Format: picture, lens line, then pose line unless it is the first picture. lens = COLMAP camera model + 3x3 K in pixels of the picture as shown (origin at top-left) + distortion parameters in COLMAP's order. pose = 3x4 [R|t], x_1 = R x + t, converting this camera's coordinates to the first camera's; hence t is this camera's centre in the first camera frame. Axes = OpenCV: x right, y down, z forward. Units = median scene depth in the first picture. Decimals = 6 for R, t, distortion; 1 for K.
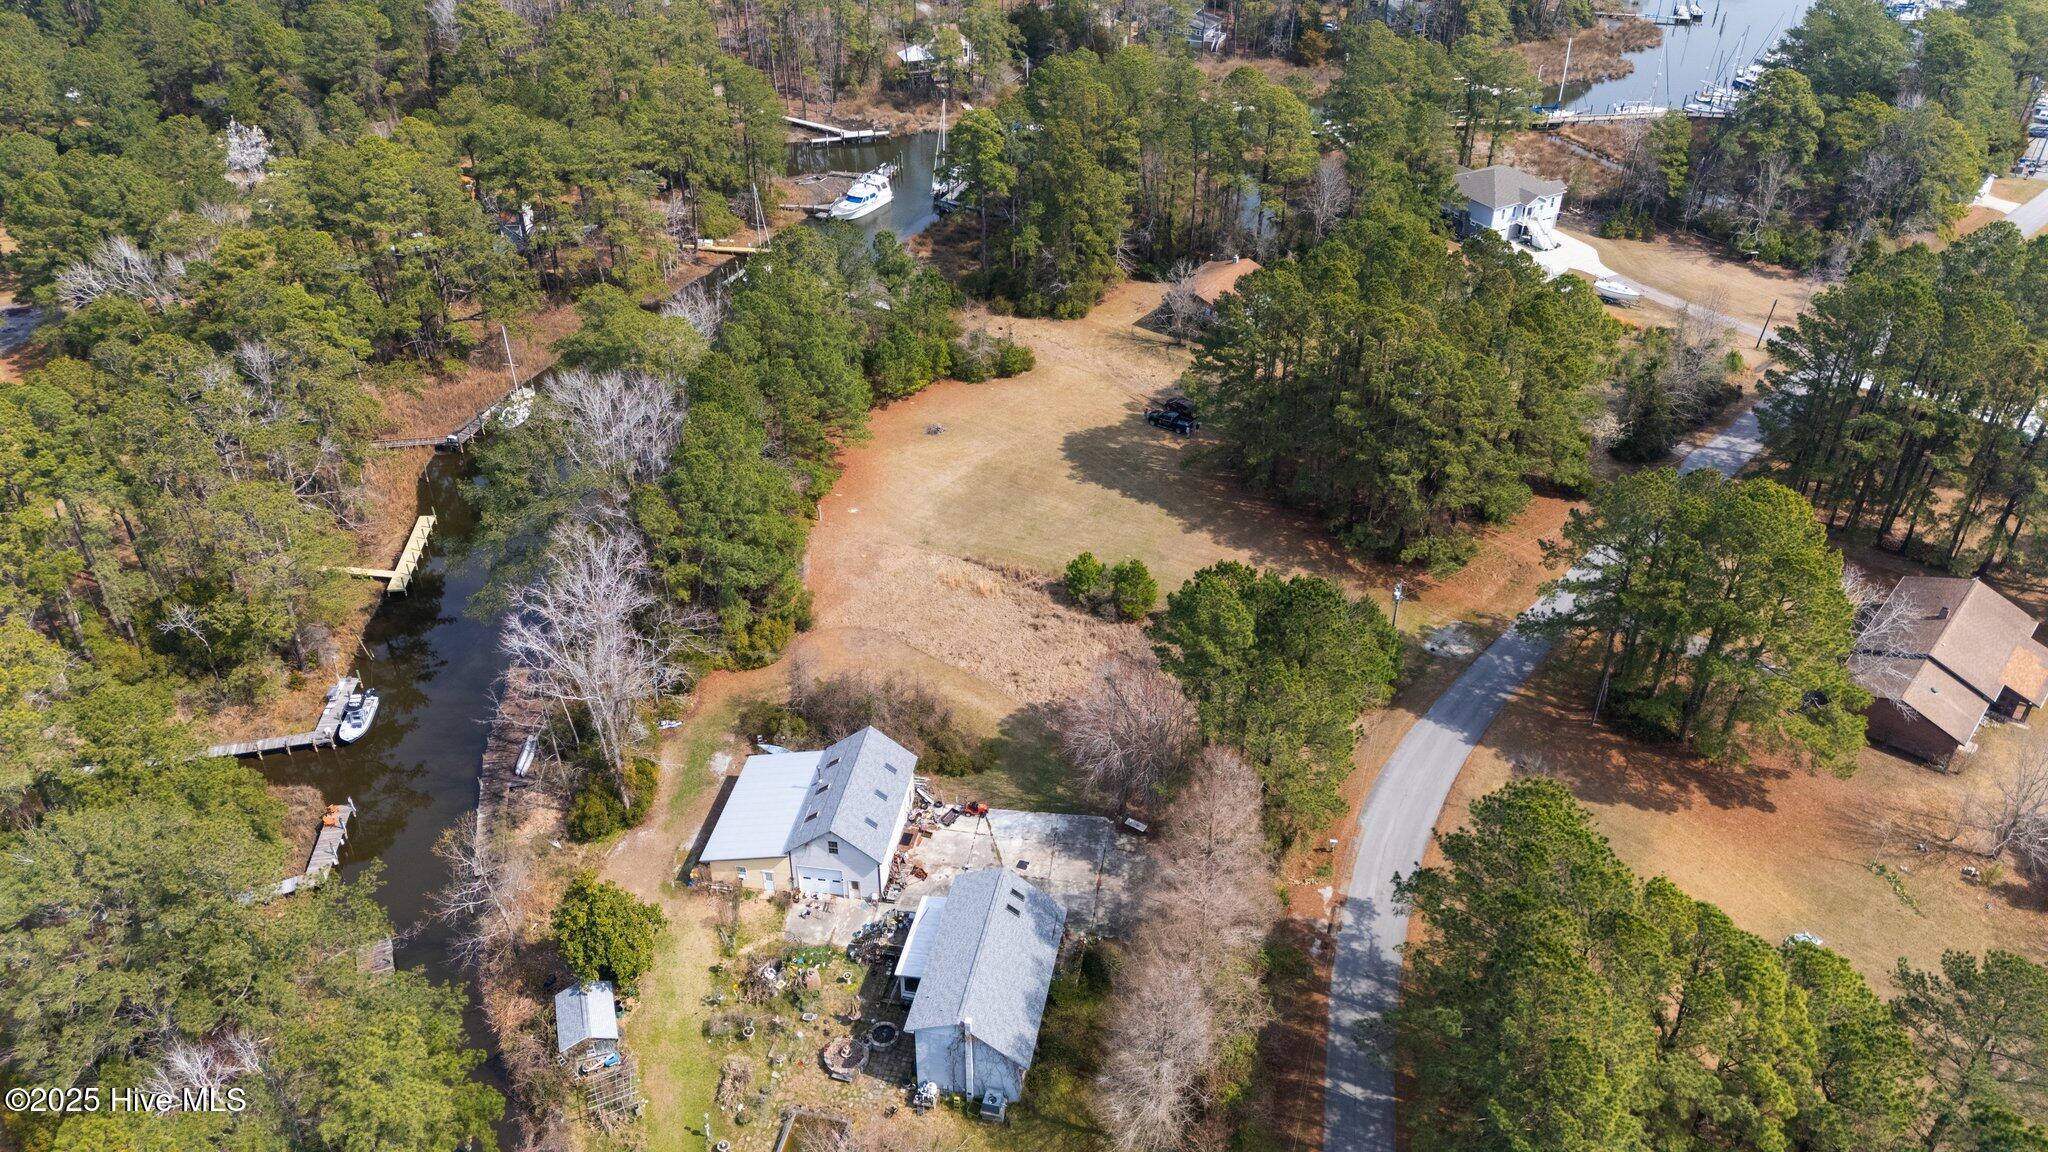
lens RADIAL K [[1500.5, 0, 1024.0], [0, 1500.5, 576.0], [0, 0, 1]] dist [0.086745, -0.077248]
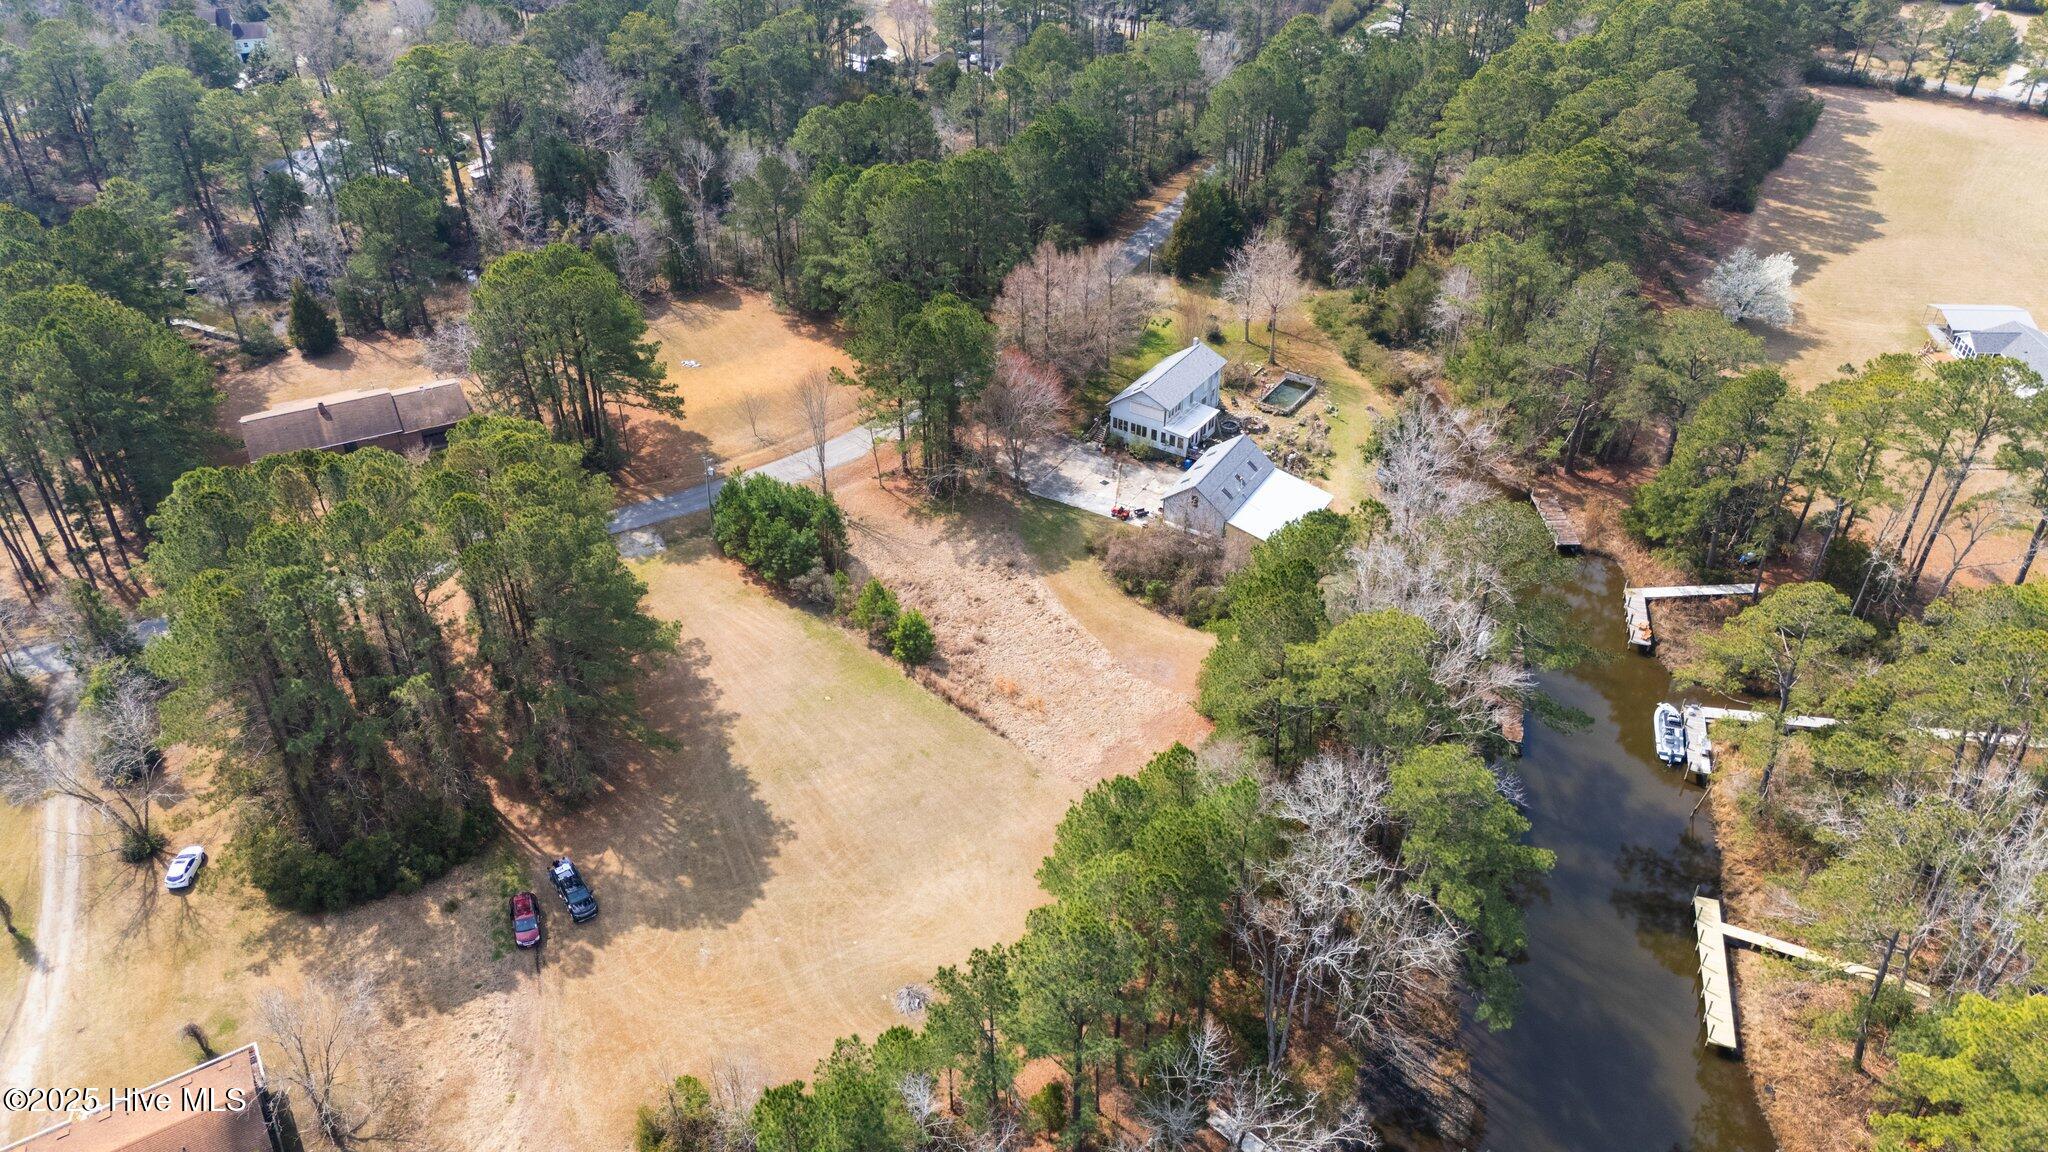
lens RADIAL K [[1486.5, 0, 1024.0], [0, 1486.5, 576.0], [0, 0, 1]] dist [0.125745, -0.154693]
pose [[-0.927981, -0.214264, 0.304863, -0.307818], [0.209268, 0.377270, 0.902150, -0.861456], [-0.308314, 0.900976, -0.305261, 1.261024]]
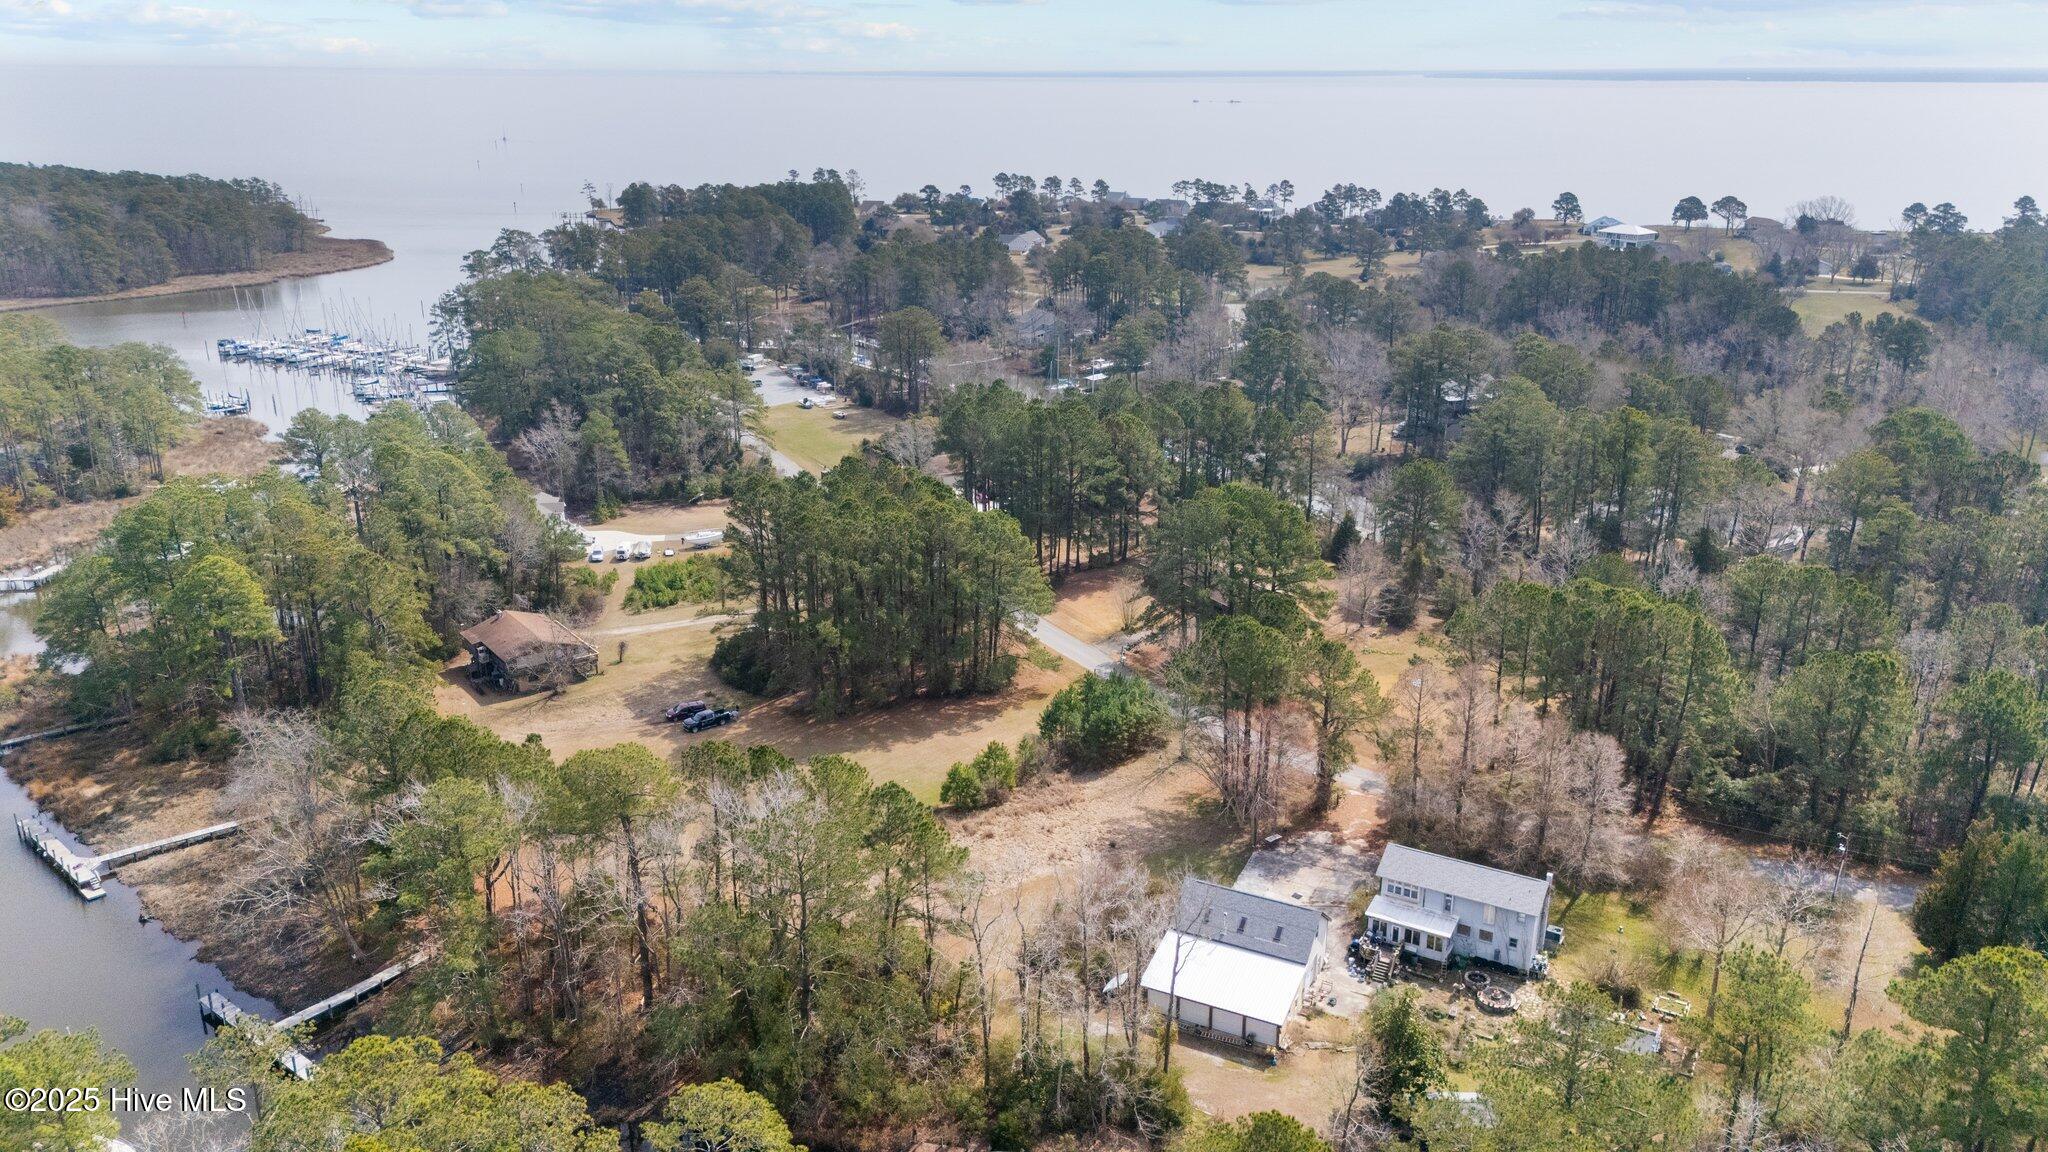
lens RADIAL K [[1513.8, 0, 1024.0], [0, 1513.8, 576.0], [0, 0, 1]] dist [0.095414, -0.087798]
pose [[0.304126, -0.303496, 0.902994, -0.900721], [0.531804, 0.840532, 0.103393, -0.219077], [-0.790375, 0.448771, 0.417028, 0.454808]]
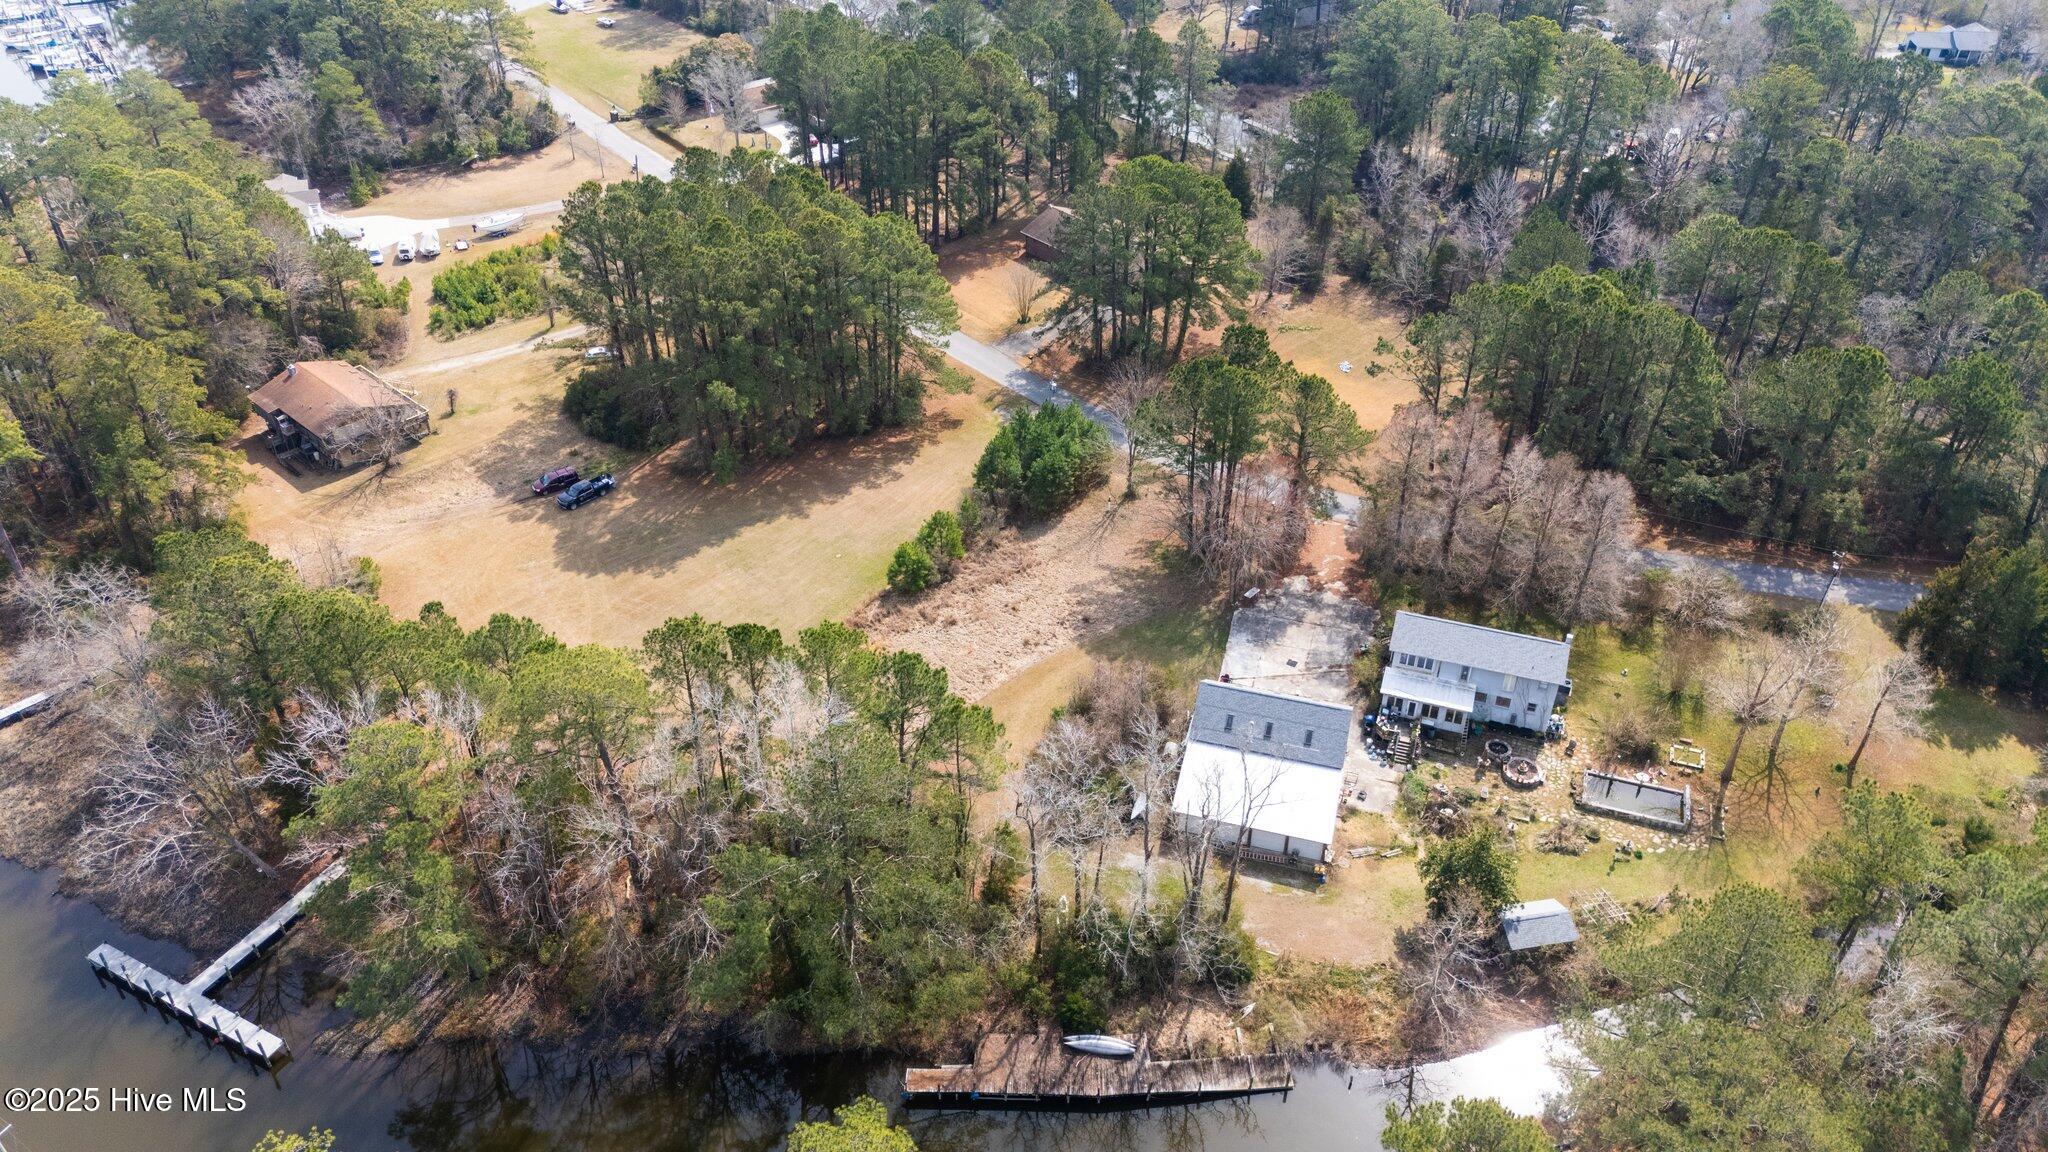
lens RADIAL K [[1500.5, 0, 1024.0], [0, 1500.5, 576.0], [0, 0, 1]] dist [0.086745, -0.077248]
pose [[0.127064, -0.582076, 0.803145, -0.746842], [0.551235, 0.714595, 0.430690, -0.378967], [-0.824618, 0.387997, 0.411660, 0.556721]]
